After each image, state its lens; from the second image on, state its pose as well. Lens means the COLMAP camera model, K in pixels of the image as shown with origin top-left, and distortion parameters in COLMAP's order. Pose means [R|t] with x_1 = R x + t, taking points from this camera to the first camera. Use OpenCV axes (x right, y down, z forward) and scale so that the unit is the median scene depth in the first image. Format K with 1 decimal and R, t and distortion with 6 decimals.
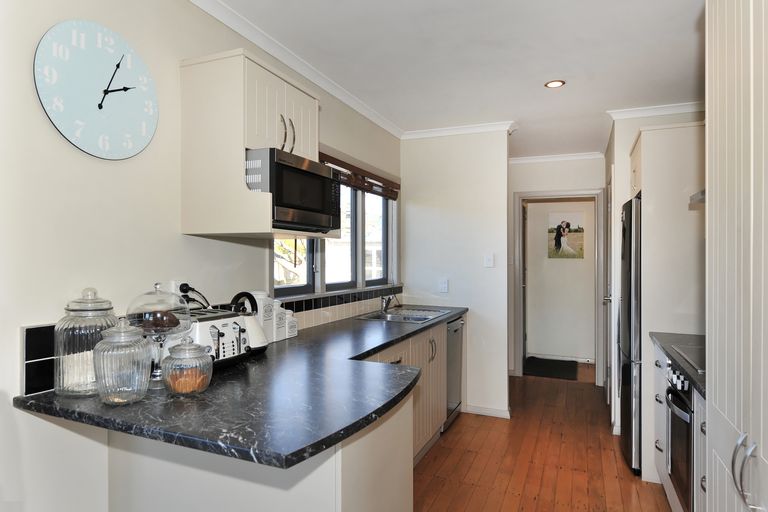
lens RADIAL K [[410.8, 0, 384.0], [0, 410.8, 256.0], [0, 0, 1]] dist [0.000234, 0.000084]
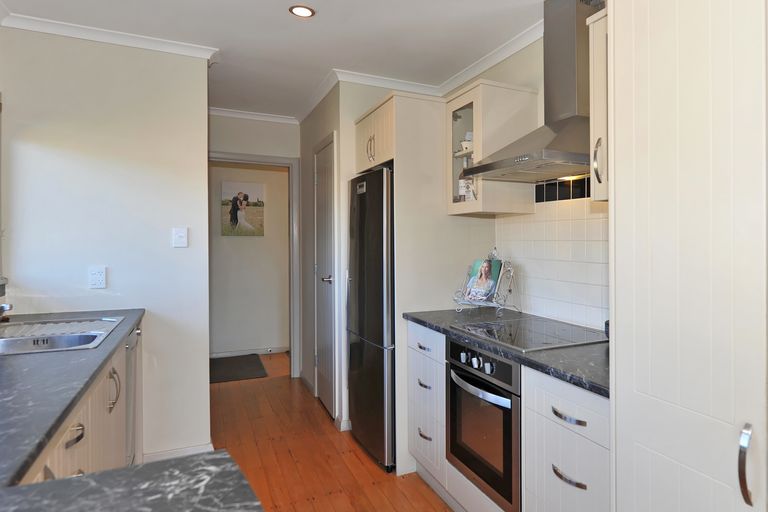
lens RADIAL K [[438.3, 0, 385.3], [0, 438.3, 235.8], [0, 0, 1]] dist [-0.002478, -0.000314]
pose [[0.650749, 0.004014, 0.759282, -0.084666], [-0.003727, 0.999991, -0.002092, 0.008875], [-0.759283, -0.001468, 0.650758, 0.248463]]
